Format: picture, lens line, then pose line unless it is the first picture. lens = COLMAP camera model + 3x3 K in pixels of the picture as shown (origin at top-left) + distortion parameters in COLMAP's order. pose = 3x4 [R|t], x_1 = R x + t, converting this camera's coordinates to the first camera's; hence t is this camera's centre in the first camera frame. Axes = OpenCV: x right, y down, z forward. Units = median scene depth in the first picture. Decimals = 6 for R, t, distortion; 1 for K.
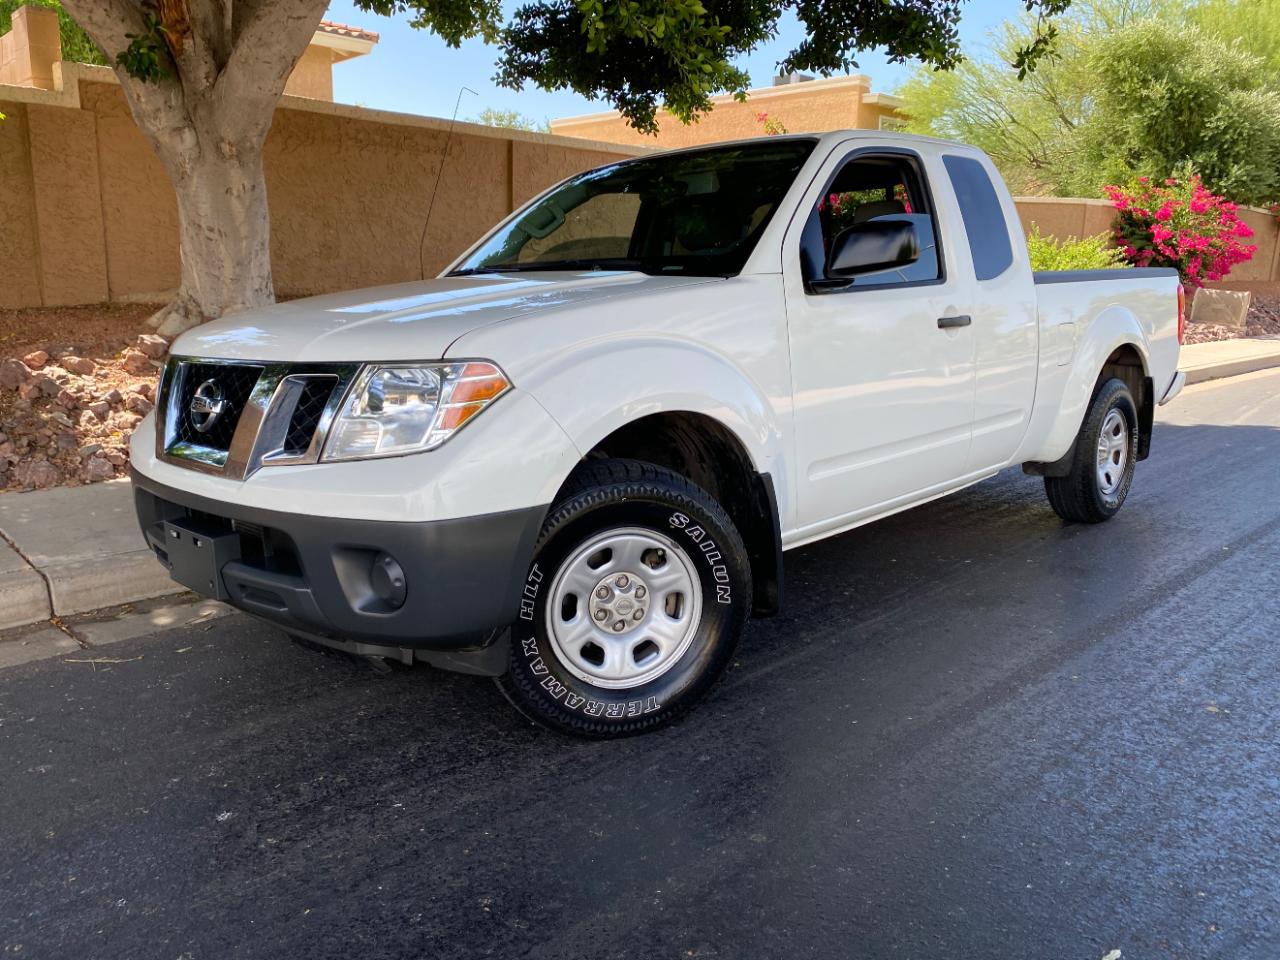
lens RADIAL K [[975.4, 0, 635.1], [0, 975.4, 476.3], [0, 0, 1]] dist [0.017883, -0.013063]
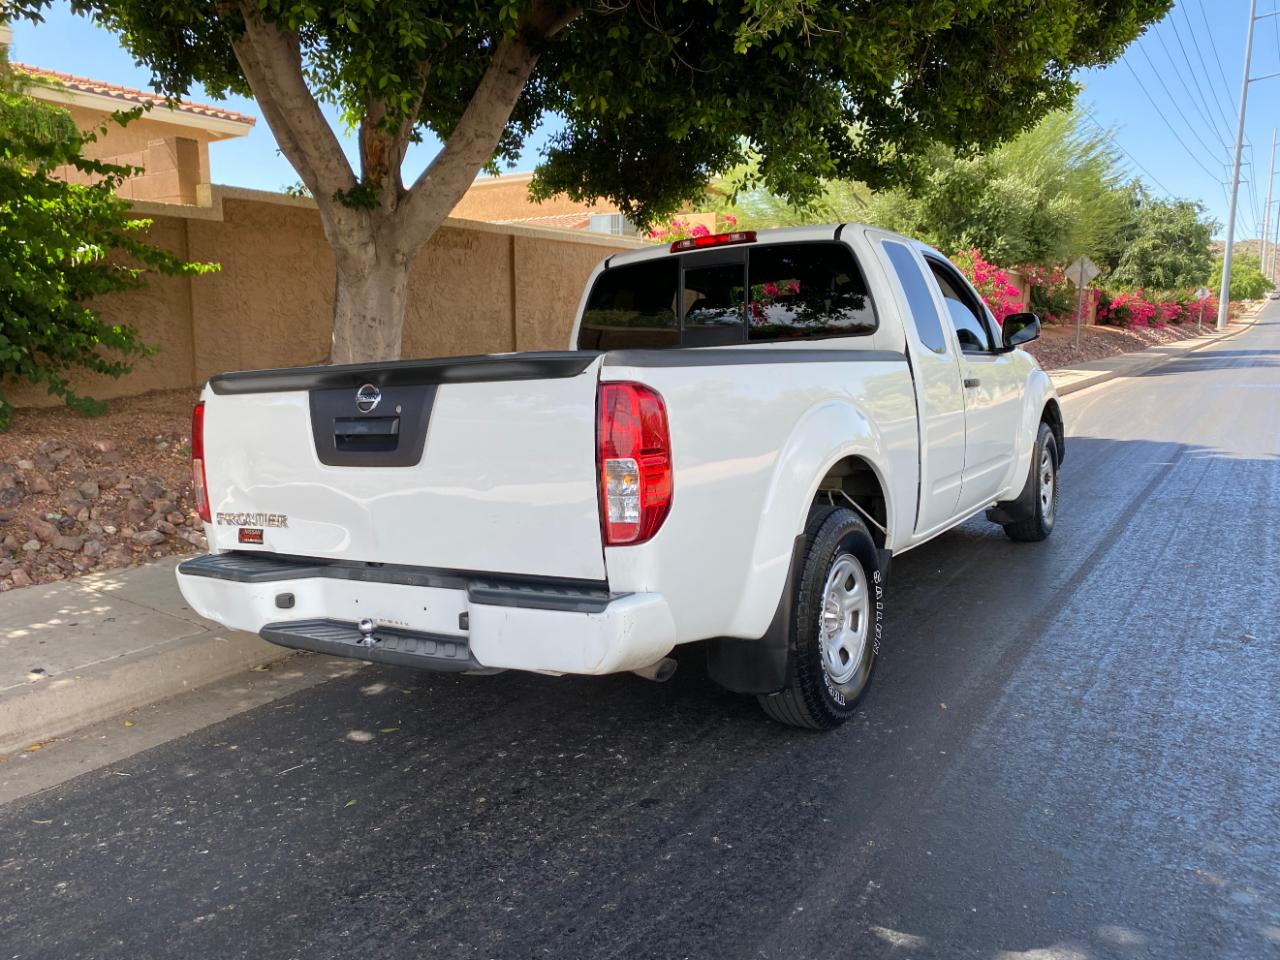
lens RADIAL K [[975.4, 0, 632.9], [0, 975.4, 489.4], [0, 0, 1]] dist [0.017883, -0.013063]
pose [[0.975064, -0.061353, 0.213277, -0.417777], [0.070652, 0.996842, -0.036248, 0.038259], [-0.210379, 0.050412, 0.976319, -0.311550]]
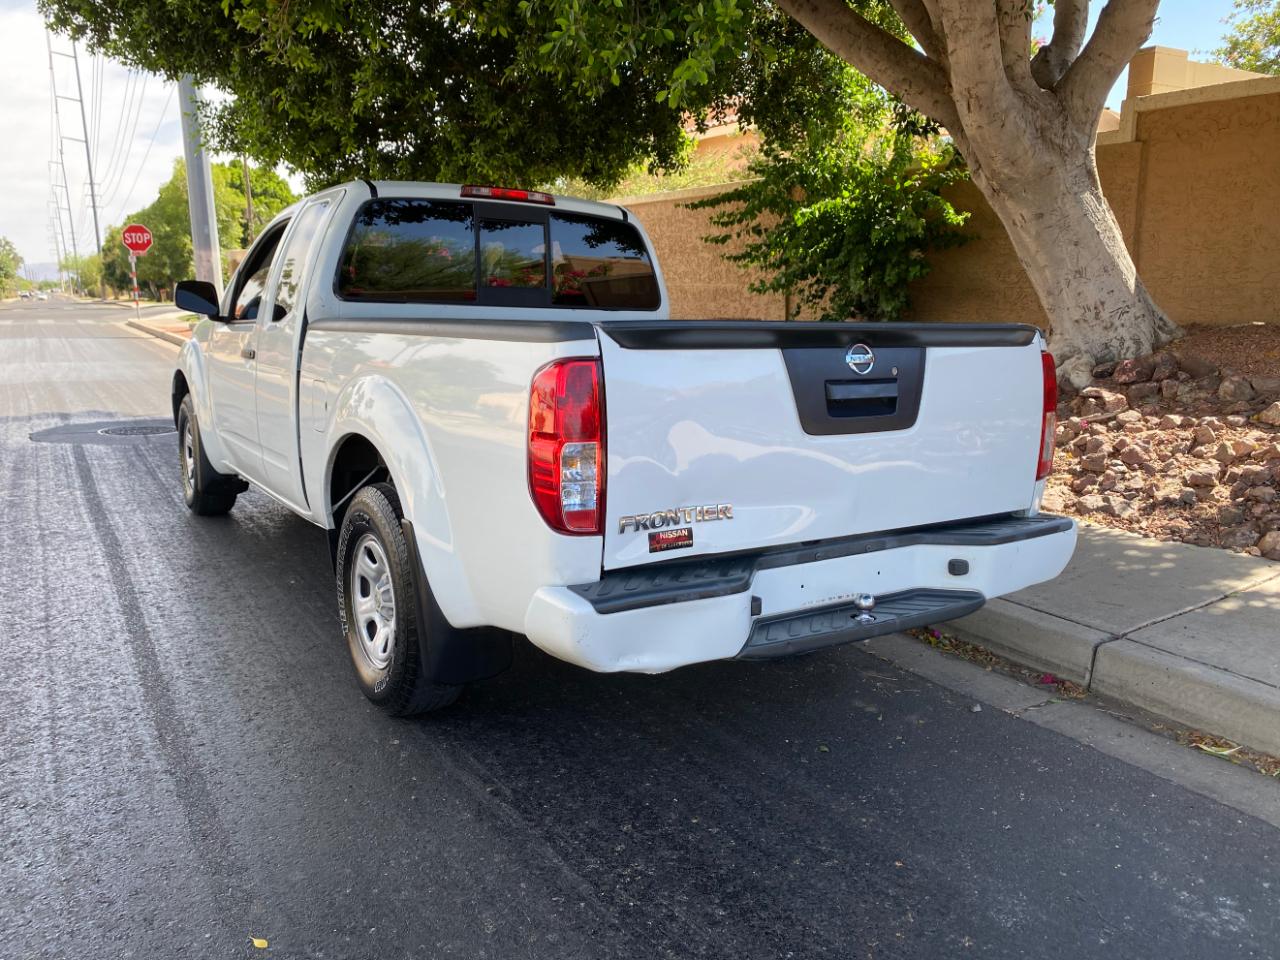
lens RADIAL K [[975.4, 0, 634.0], [0, 975.4, 487.3], [0, 0, 1]] dist [0.017883, -0.013063]
pose [[-0.217242, 0.187418, -0.957956, 0.733991], [-0.196420, 0.952926, 0.230978, -0.205707], [0.956151, 0.238340, -0.170203, 0.909412]]
